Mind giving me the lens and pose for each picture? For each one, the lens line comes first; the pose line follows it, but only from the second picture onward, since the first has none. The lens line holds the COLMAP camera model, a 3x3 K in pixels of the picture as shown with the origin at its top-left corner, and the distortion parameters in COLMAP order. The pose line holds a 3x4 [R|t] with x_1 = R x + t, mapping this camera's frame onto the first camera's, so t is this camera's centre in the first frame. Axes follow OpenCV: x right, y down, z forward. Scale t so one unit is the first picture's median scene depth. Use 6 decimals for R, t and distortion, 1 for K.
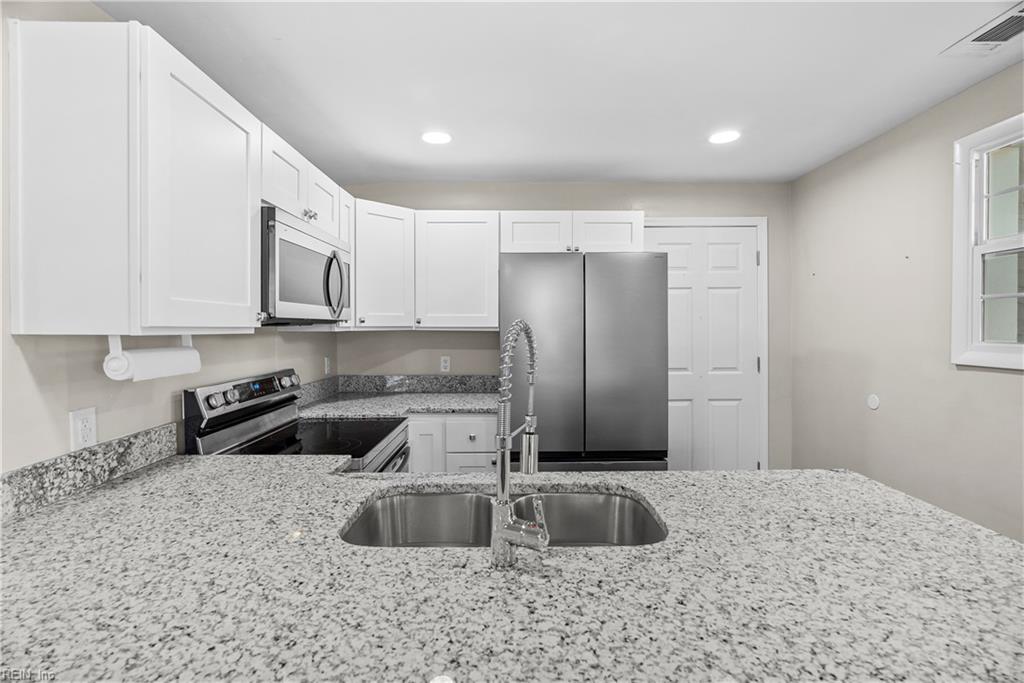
lens RADIAL K [[463.7, 0, 510.7], [0, 463.7, 332.3], [0, 0, 1]] dist [-0.017606, 0.006379]
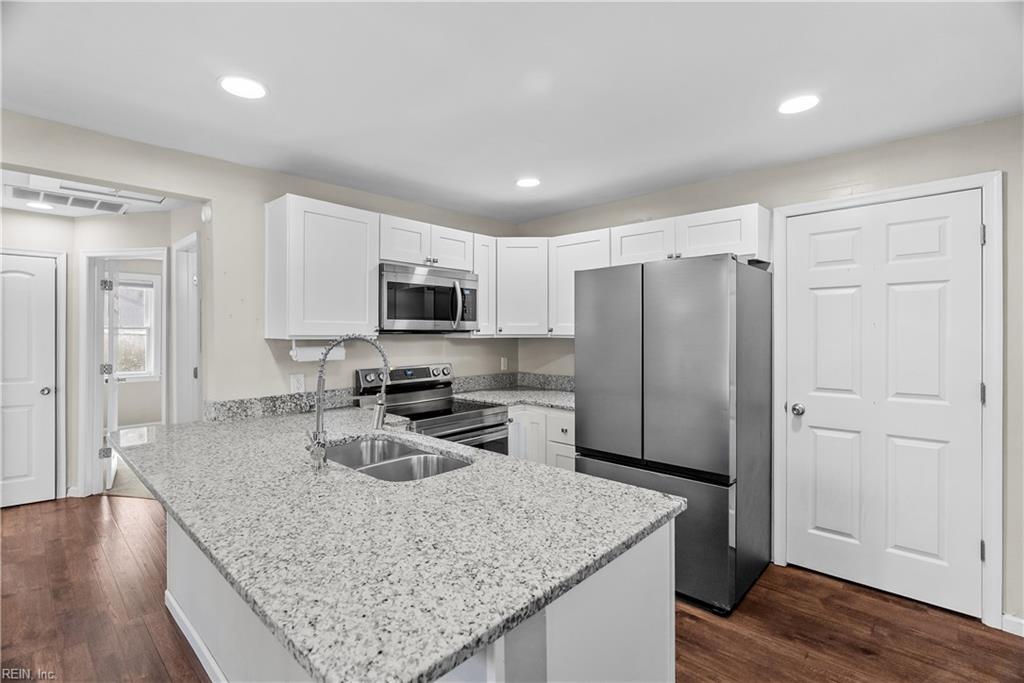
lens RADIAL K [[463.7, 0, 510.7], [0, 463.7, 332.3], [0, 0, 1]] dist [-0.017606, 0.006379]
pose [[0.732402, 0.002994, -0.680866, 1.051056], [-0.010292, 0.999925, -0.006674, -0.017139], [0.680795, 0.011895, 0.732378, 0.098116]]
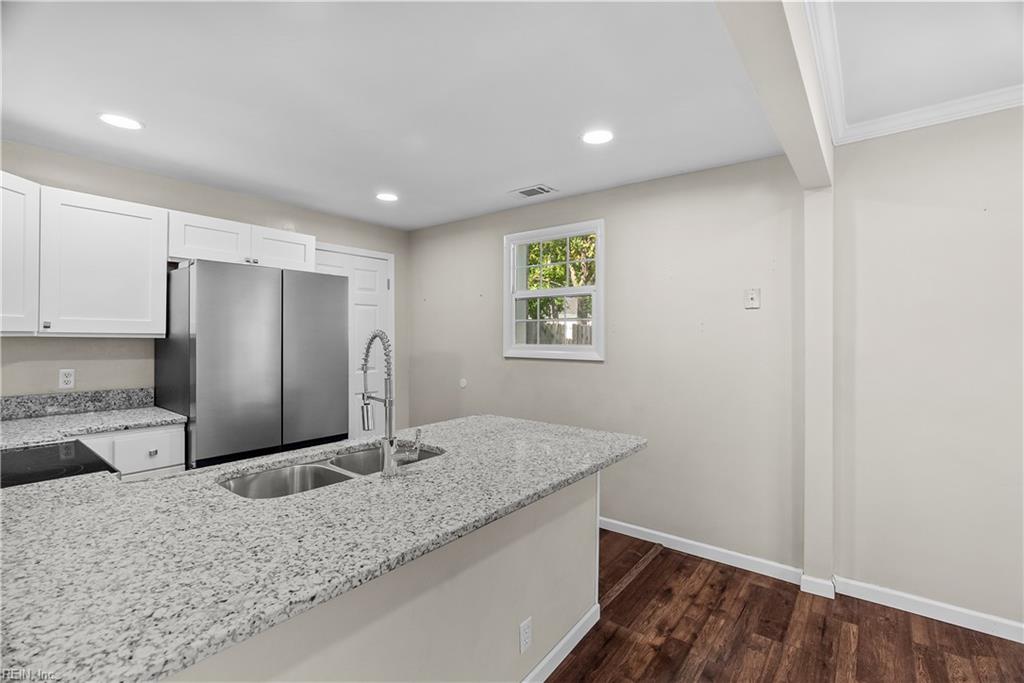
lens RADIAL K [[463.7, 0, 510.7], [0, 463.7, 332.3], [0, 0, 1]] dist [-0.017606, 0.006379]
pose [[0.622966, 0.013626, 0.782131, -0.619193], [0.001680, 0.999823, -0.018756, 0.008223], [-0.782247, 0.012998, 0.622832, -0.227309]]
